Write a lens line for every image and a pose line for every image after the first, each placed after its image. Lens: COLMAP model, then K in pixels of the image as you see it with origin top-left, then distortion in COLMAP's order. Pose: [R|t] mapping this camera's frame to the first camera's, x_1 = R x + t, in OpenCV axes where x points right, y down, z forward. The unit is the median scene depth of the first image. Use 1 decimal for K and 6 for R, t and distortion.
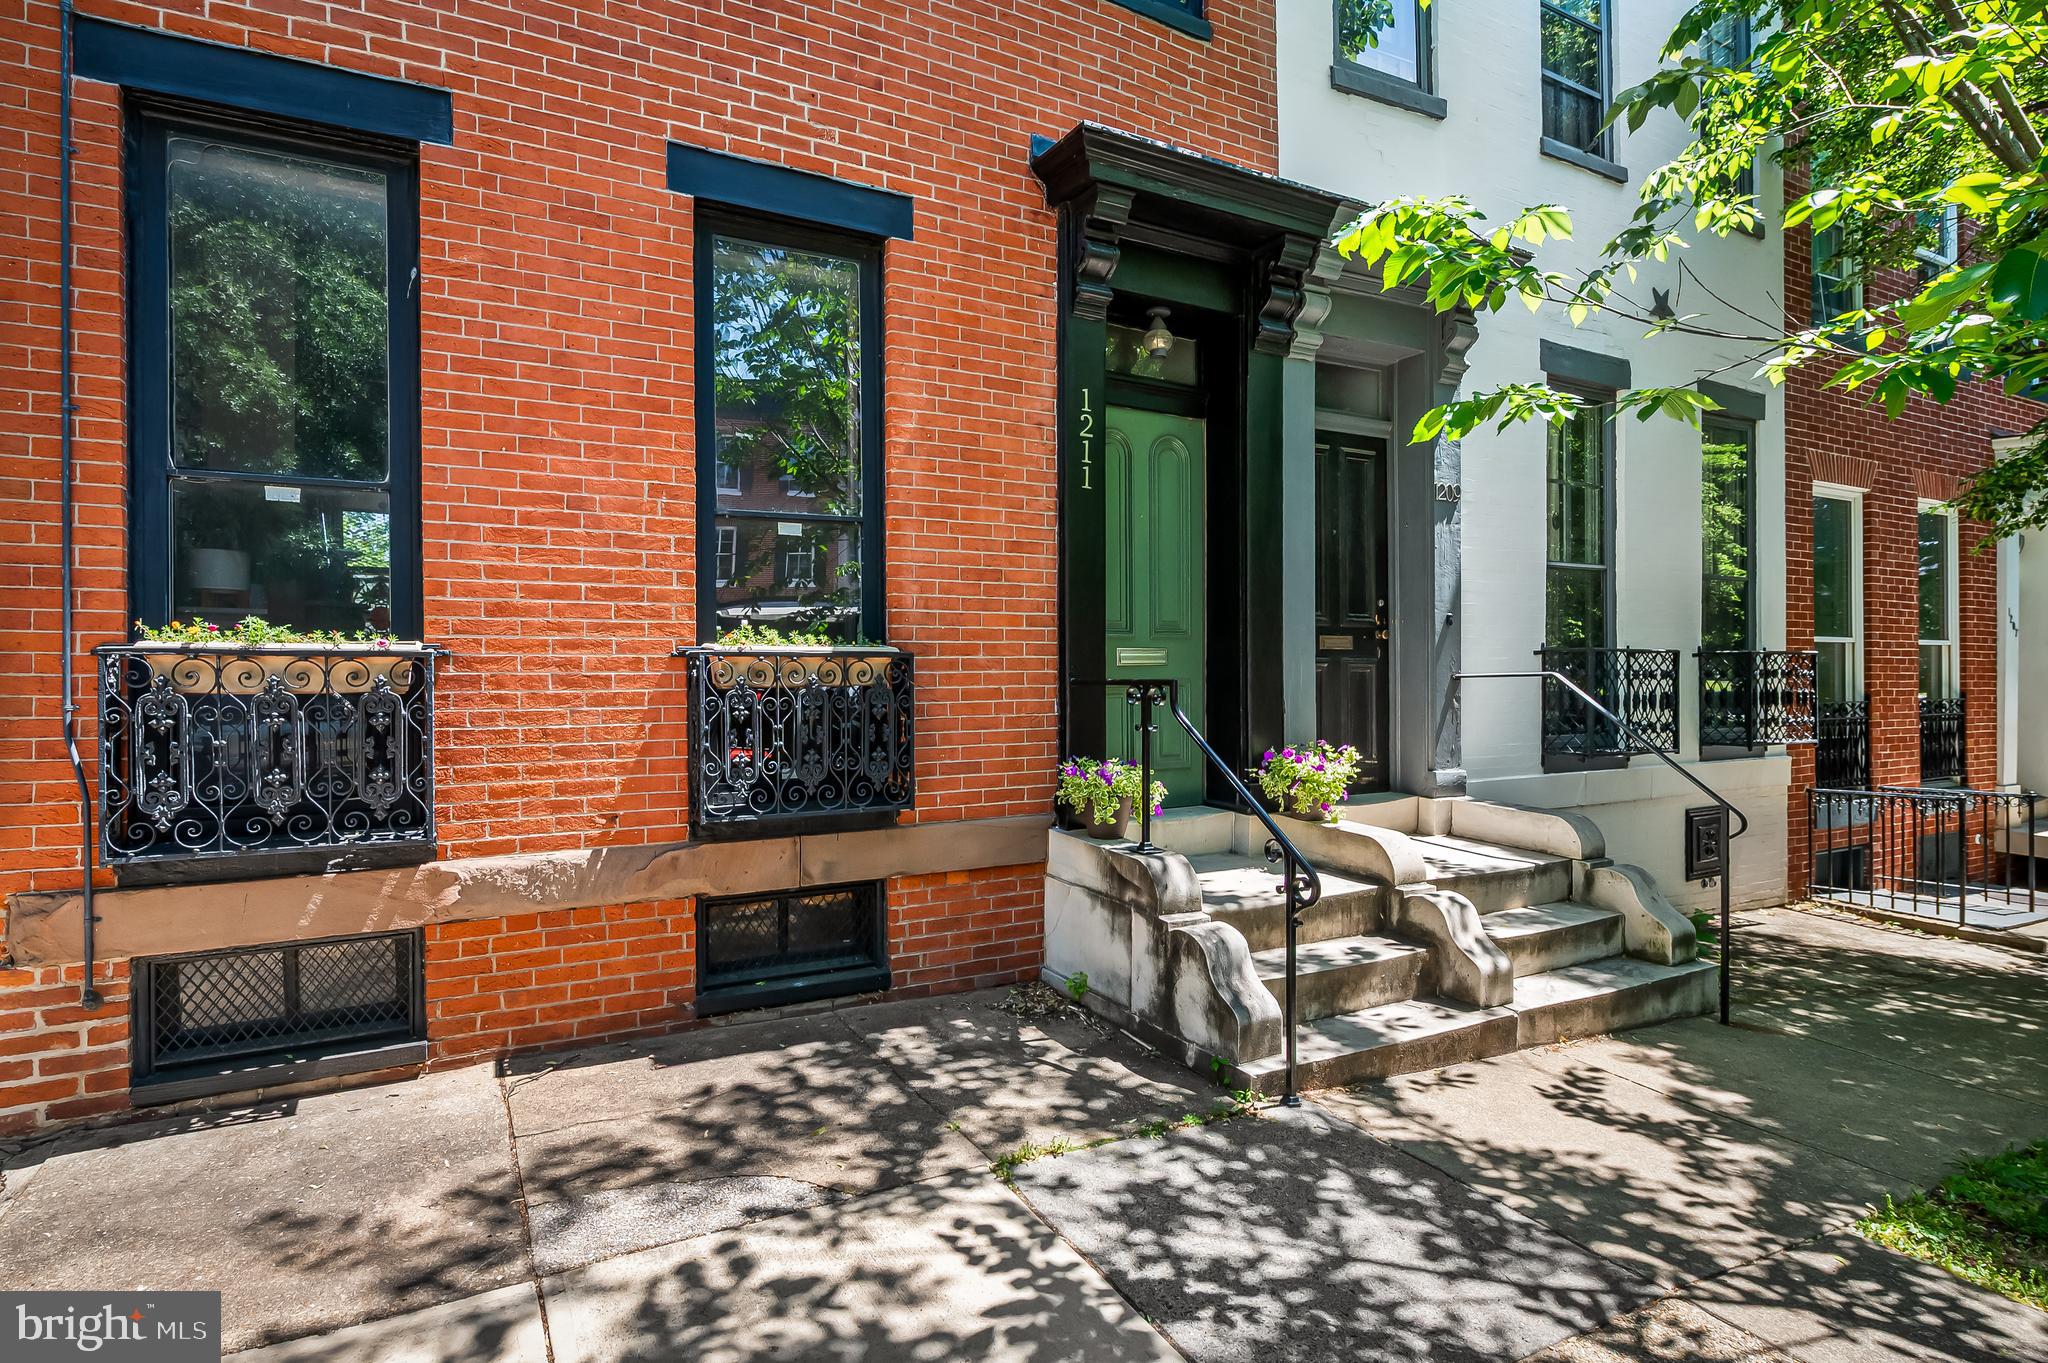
lens RADIAL K [[1055.9, 0, 1025.7], [0, 1055.9, 645.0], [0, 0, 1]] dist [0.059811, 0.000177]
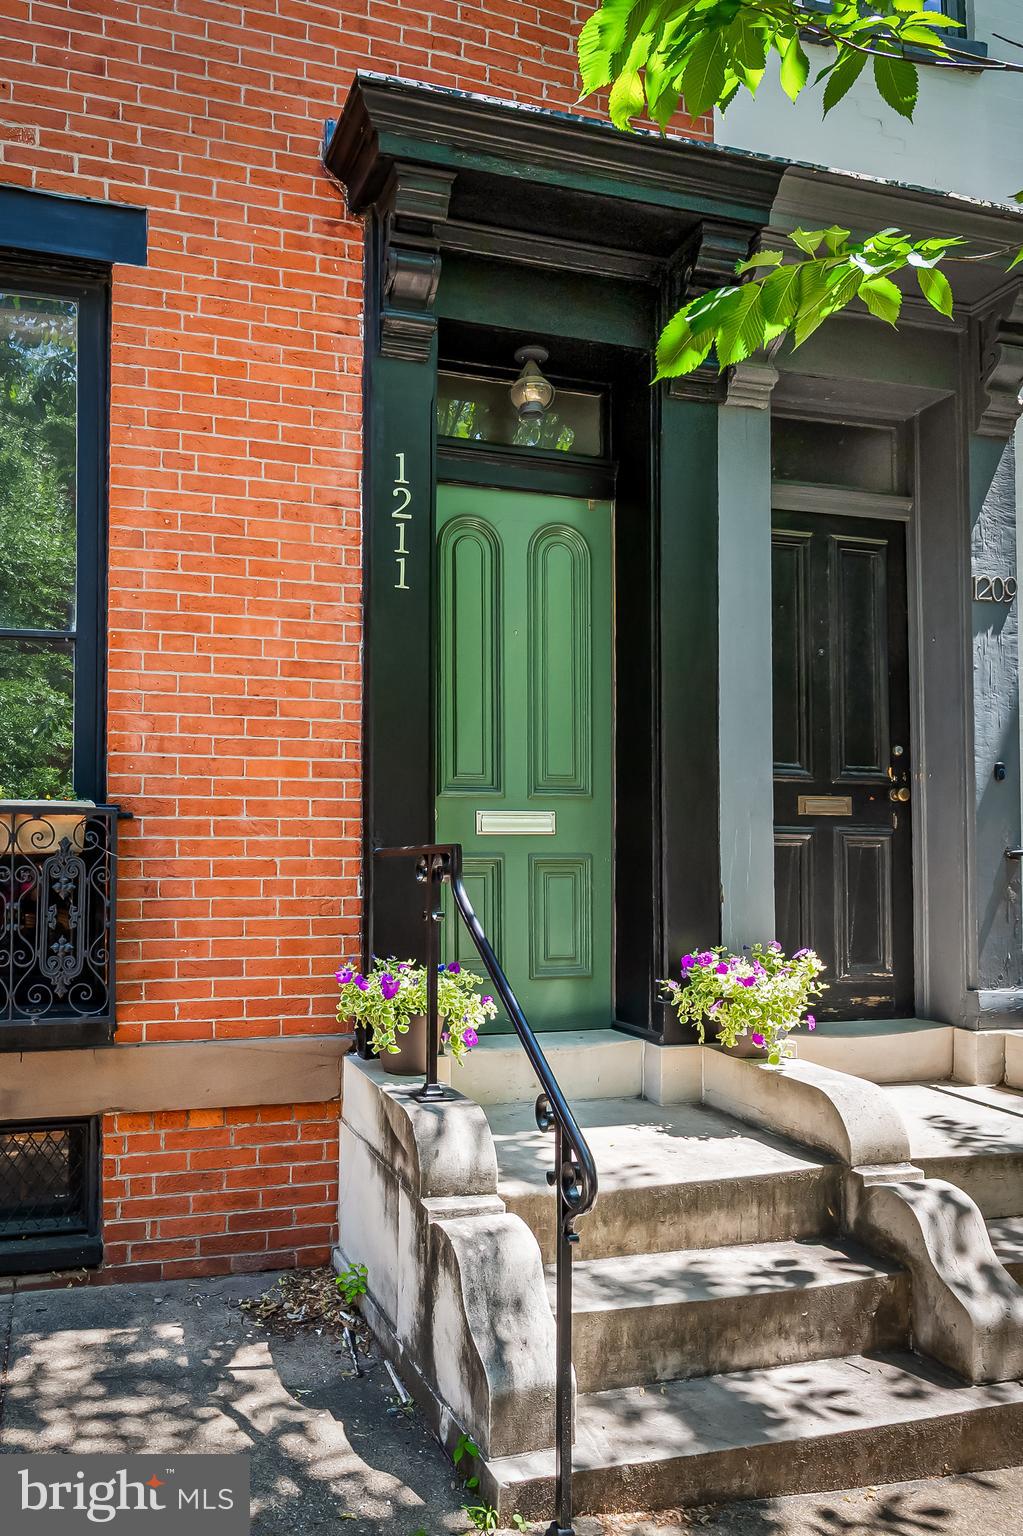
lens RADIAL K [[997.0, 0, 509.9], [0, 997.0, 818.2], [0, 0, 1]] dist [0.037576, -0.005594]
pose [[0.971834, -0.007150, -0.235556, 0.298713], [0.000326, 0.999580, -0.028995, 0.031440], [0.235665, 0.028101, 0.971428, 0.360167]]
